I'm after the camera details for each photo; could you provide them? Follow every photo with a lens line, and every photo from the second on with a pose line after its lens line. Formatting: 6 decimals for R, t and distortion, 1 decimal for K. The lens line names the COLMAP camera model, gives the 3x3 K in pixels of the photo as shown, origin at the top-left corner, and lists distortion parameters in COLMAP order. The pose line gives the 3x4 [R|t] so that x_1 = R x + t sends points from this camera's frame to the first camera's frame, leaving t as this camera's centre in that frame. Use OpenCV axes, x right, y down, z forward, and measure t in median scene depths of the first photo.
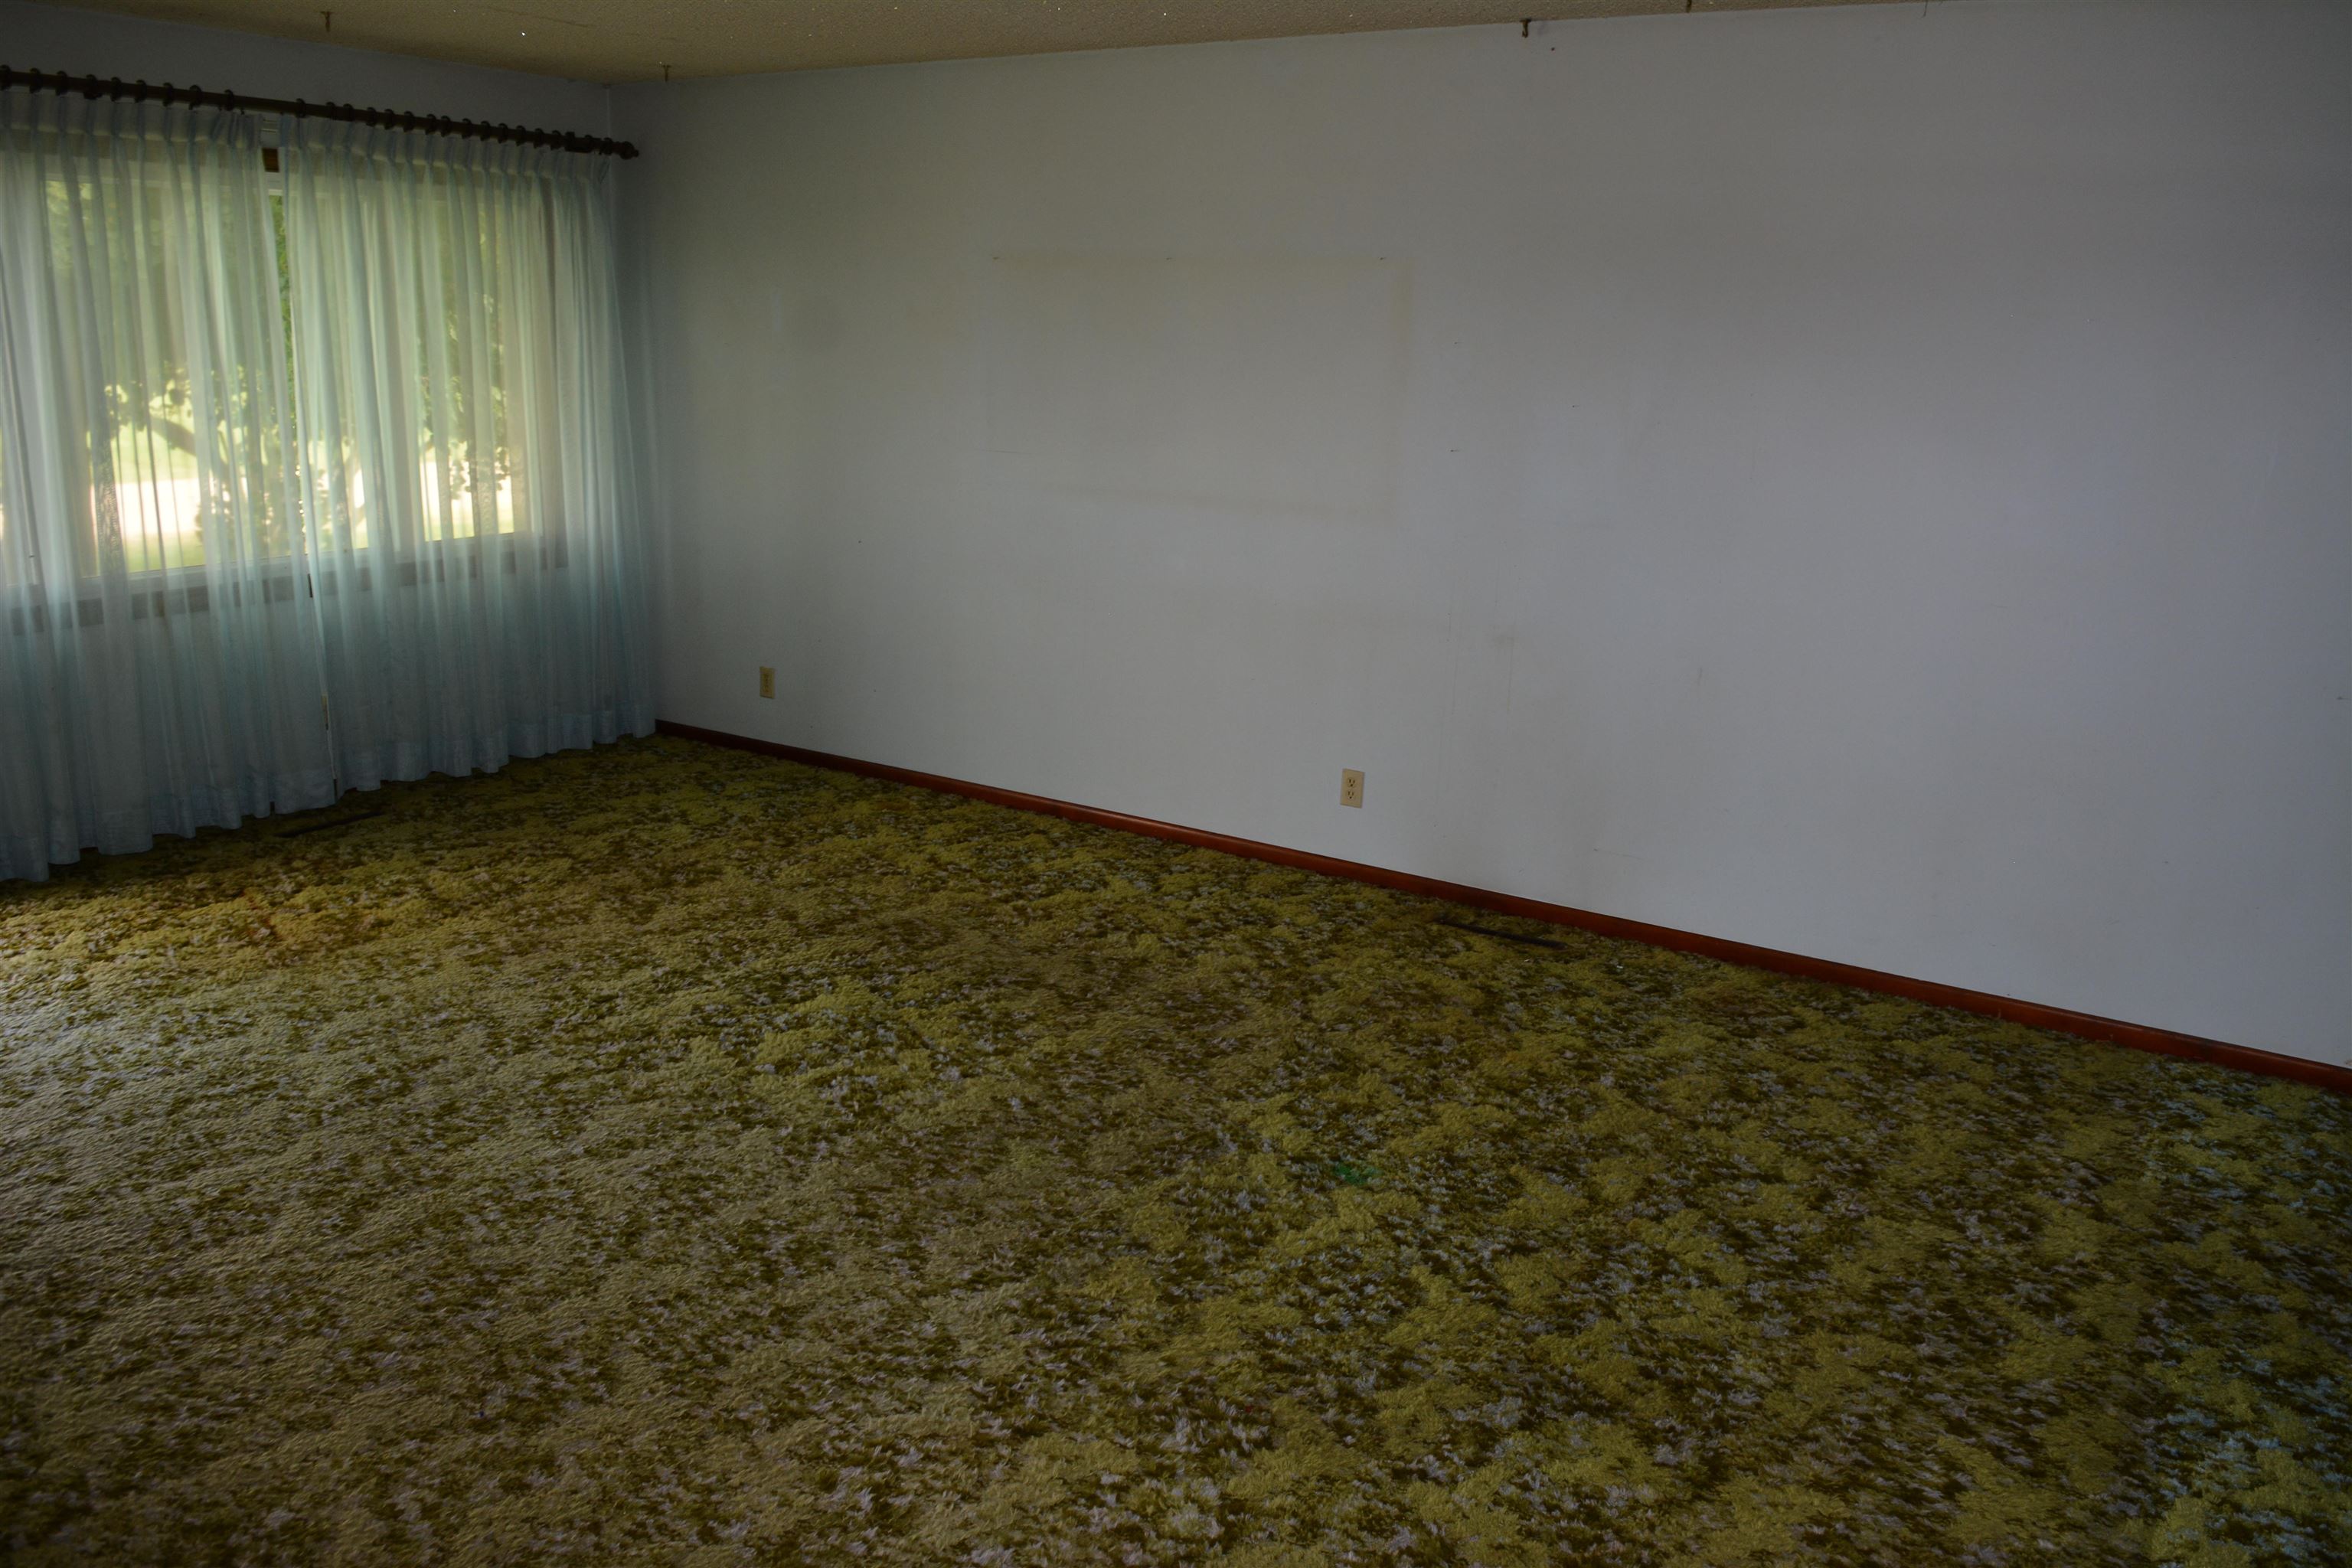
lens RADIAL K [[1794.0, 0, 1167.9], [0, 1794.0, 782.3], [0, 0, 1]] dist [-0.013725, -0.004045]
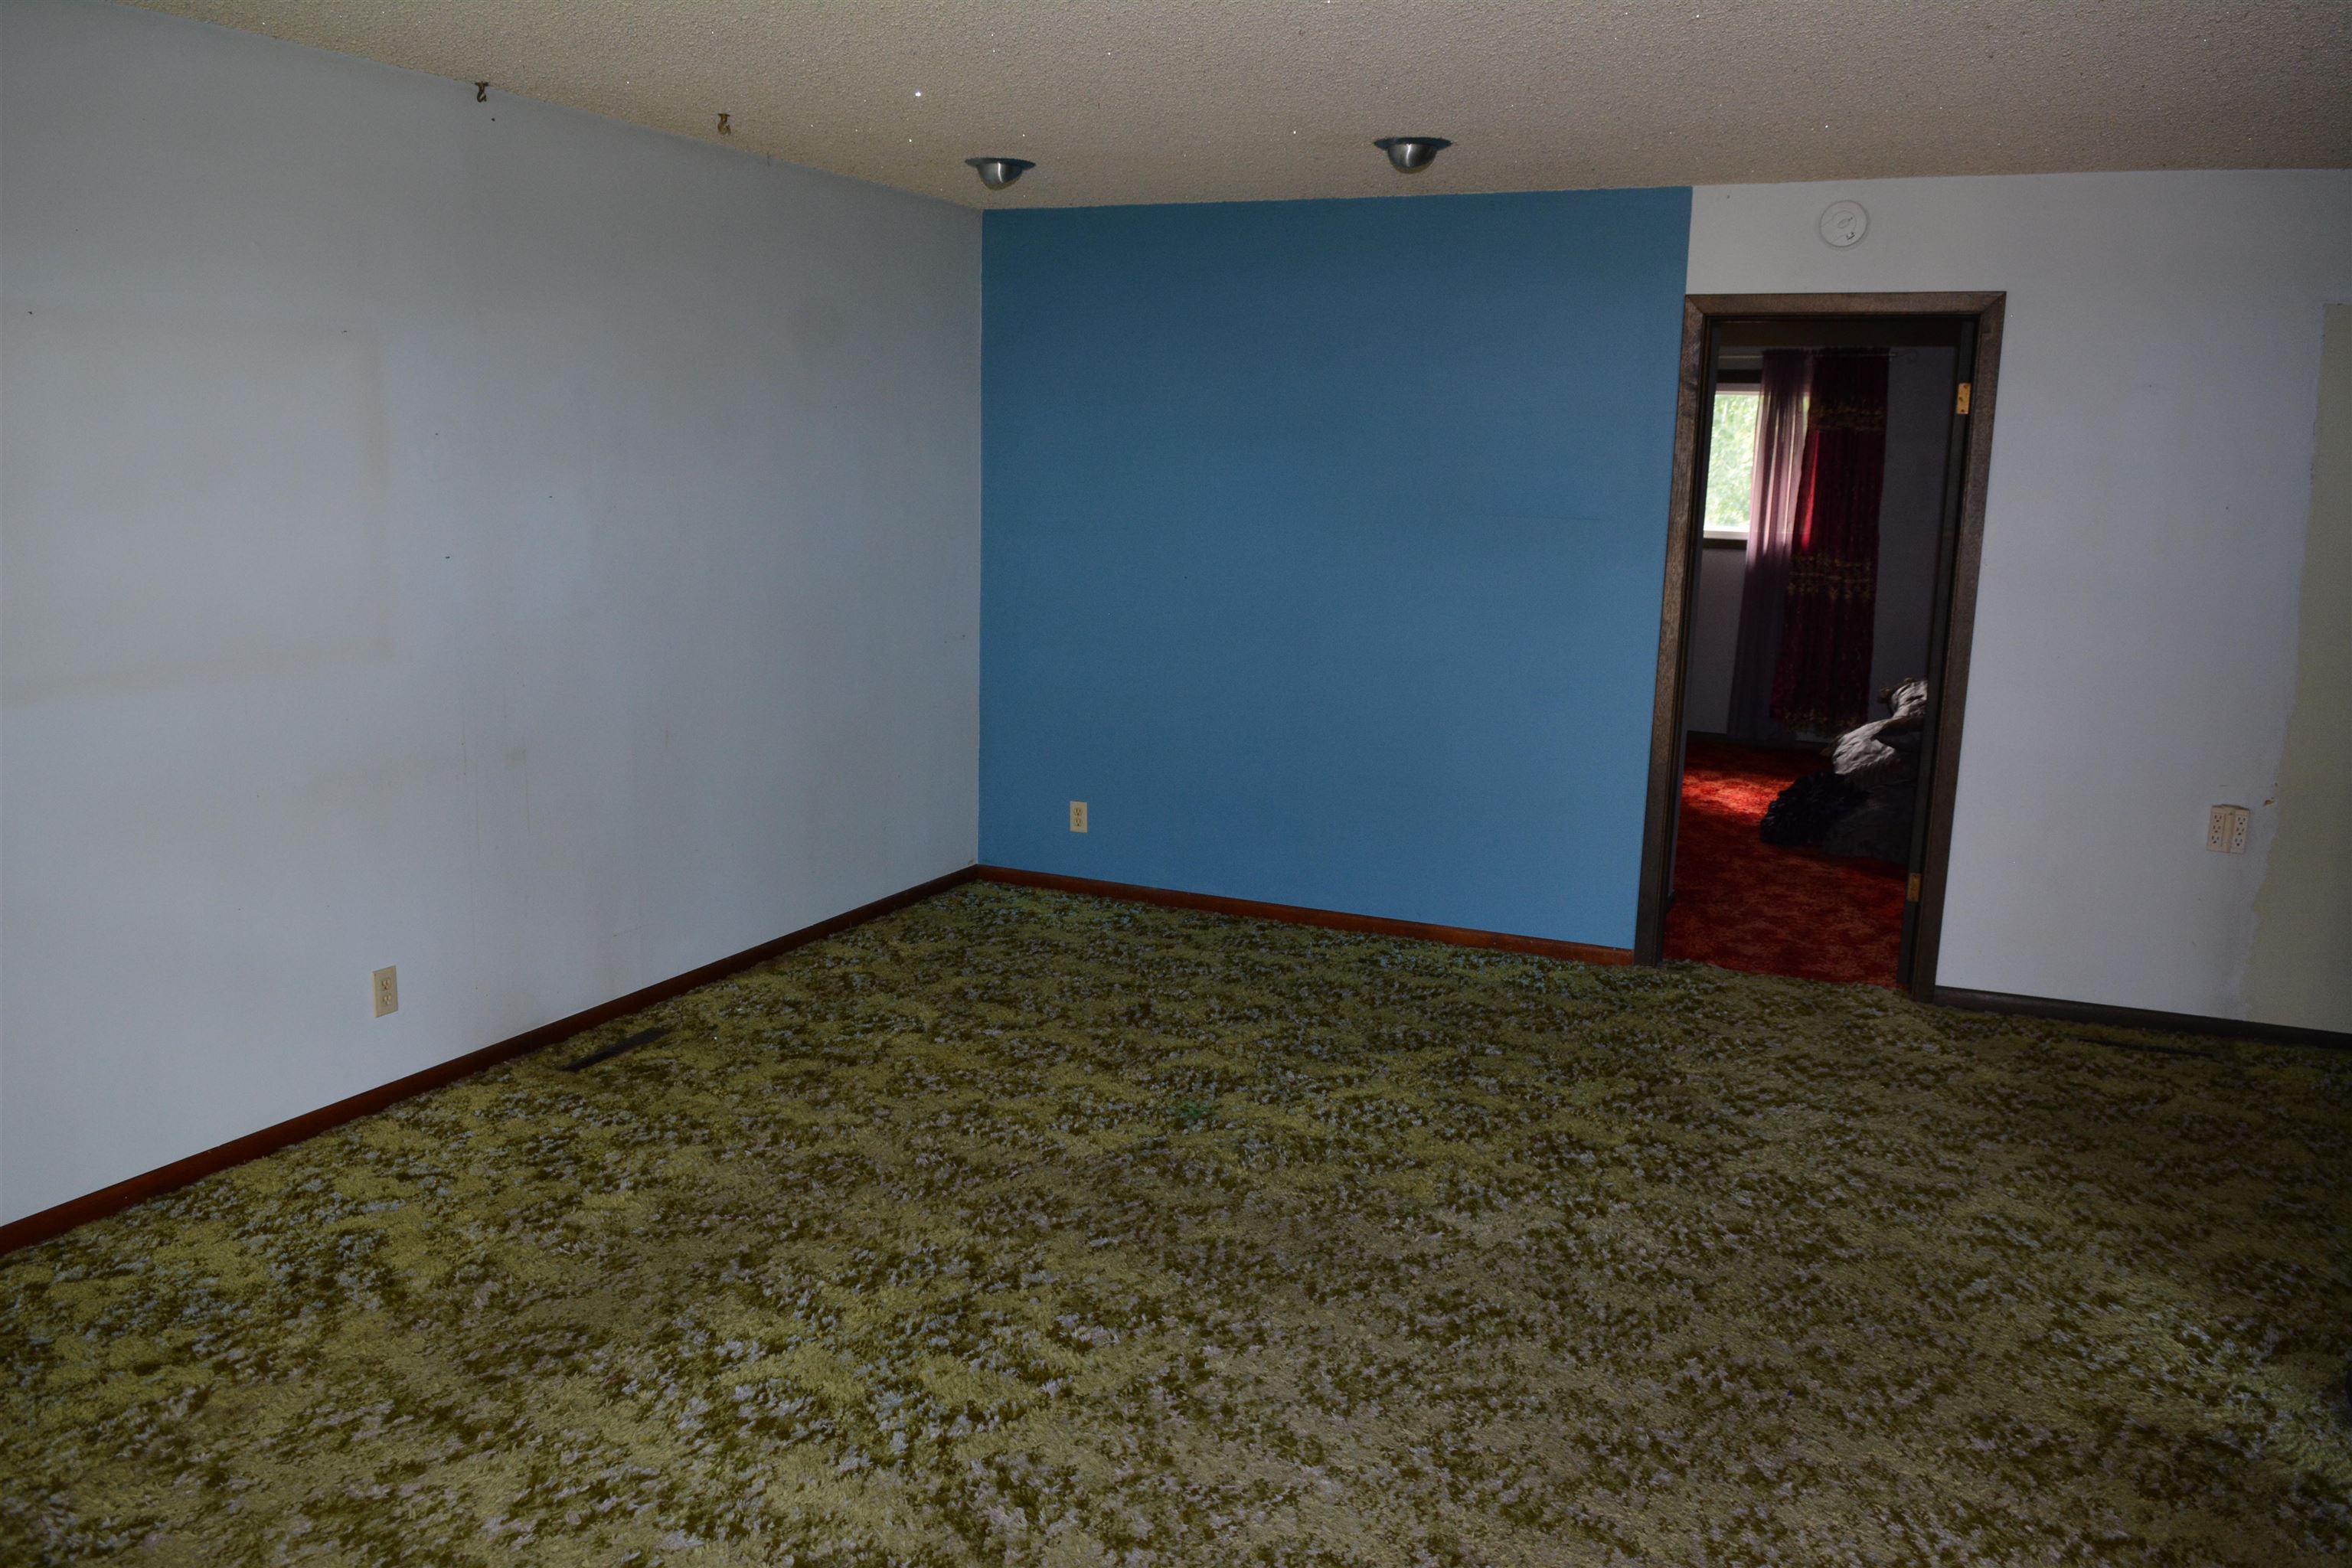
lens RADIAL K [[1794.0, 0, 1168.3], [0, 1794.0, 785.0], [0, 0, 1]] dist [-0.013725, -0.004045]
pose [[-0.153872, -0.210122, 0.965491, -0.967627], [0.216117, 0.946312, 0.240391, -0.276330], [-0.964167, 0.245648, -0.100200, 1.001166]]
